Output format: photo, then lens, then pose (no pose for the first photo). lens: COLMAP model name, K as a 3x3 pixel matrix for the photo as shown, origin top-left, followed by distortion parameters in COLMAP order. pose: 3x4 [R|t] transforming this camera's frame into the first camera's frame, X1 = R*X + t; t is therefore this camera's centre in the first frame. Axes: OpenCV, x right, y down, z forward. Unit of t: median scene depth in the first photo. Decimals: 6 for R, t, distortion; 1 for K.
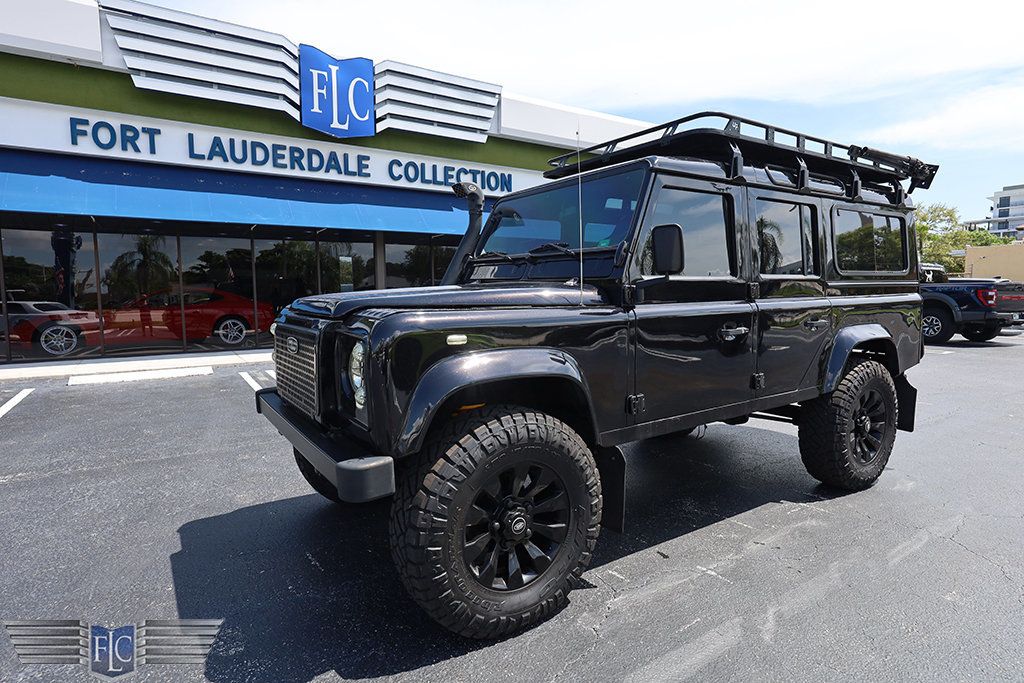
lens RADIAL K [[554.7, 0, 527.8], [0, 554.7, 341.3], [0, 0, 1]] dist [0.001780, 0.000929]
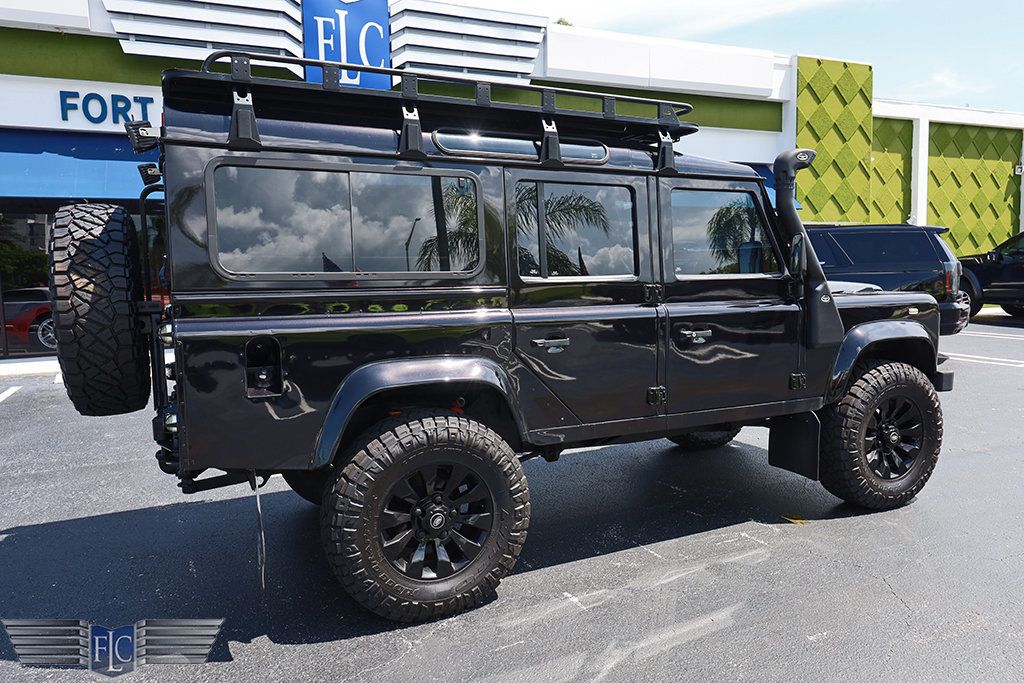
lens RADIAL K [[713.9, 0, 525.0], [0, 713.9, 334.4], [0, 0, 1]] dist [0.001424, 0.003433]
pose [[0.989267, -0.002992, -0.146087, 0.085801], [0.004225, 0.999958, 0.008131, -0.007727], [0.146056, -0.008661, 0.989238, -0.044976]]
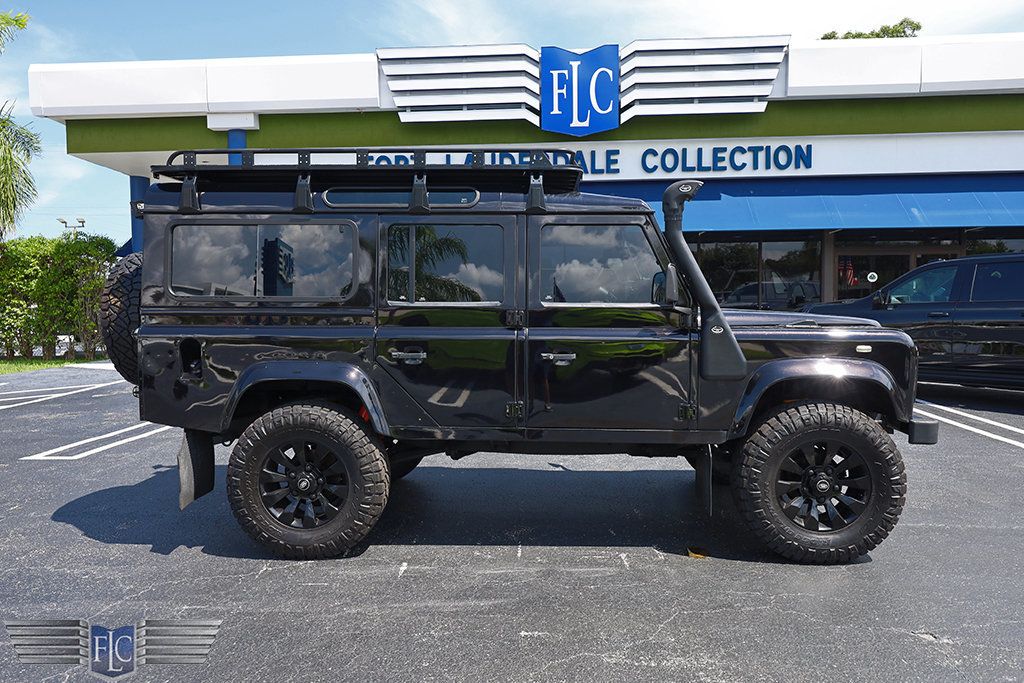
lens RADIAL K [[713.9, 0, 519.6], [0, 713.9, 340.4], [0, 0, 1]] dist [0.001424, 0.003433]
pose [[0.804411, 0.032502, -0.593184, 0.307789], [-0.047679, 0.998813, -0.009929, -0.008816], [0.592157, 0.036270, 0.805006, -0.010152]]
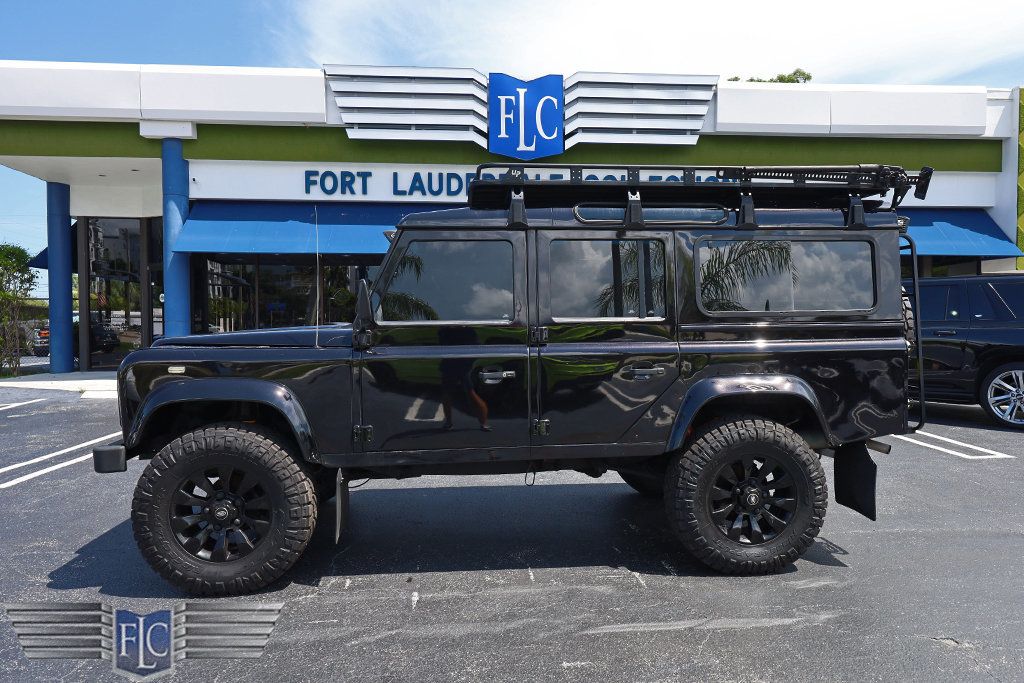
lens RADIAL K [[682.3, 0, 542.4], [0, 682.3, 340.2], [0, 0, 1]] dist [0.005244, -0.001485]
pose [[0.882095, 0.021748, -0.470568, 0.258134], [-0.045558, 0.998190, -0.039268, -0.008811], [0.468863, 0.056076, 0.881489, -0.016536]]
